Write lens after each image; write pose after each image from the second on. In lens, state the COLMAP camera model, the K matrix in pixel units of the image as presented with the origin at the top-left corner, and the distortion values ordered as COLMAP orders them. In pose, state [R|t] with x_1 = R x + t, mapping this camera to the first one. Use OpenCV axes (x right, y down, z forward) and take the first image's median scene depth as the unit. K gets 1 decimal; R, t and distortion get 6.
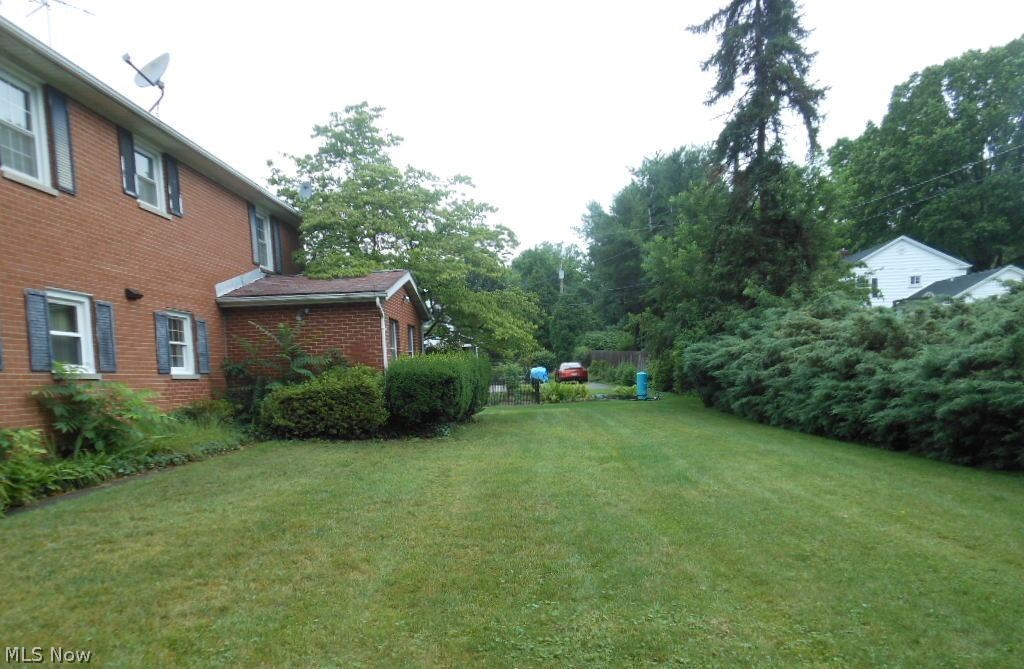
lens RADIAL K [[770.3, 0, 509.8], [0, 770.3, 368.0], [0, 0, 1]] dist [-0.003746, -0.004476]
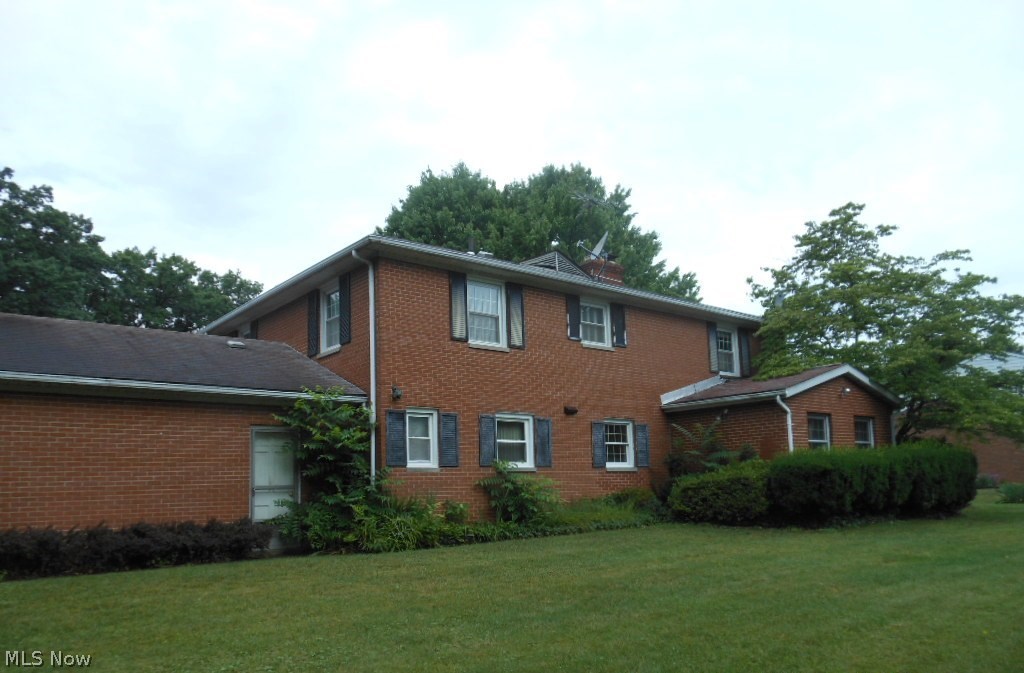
lens RADIAL K [[758.5, 0, 512.0], [0, 758.5, 336.5], [0, 0, 1]] dist [-0.003298, -0.001473]
pose [[0.653210, -0.131201, -0.745723, 0.443393], [0.011293, 0.986452, -0.163662, -0.002600], [0.757092, 0.098484, 0.645842, 0.007472]]
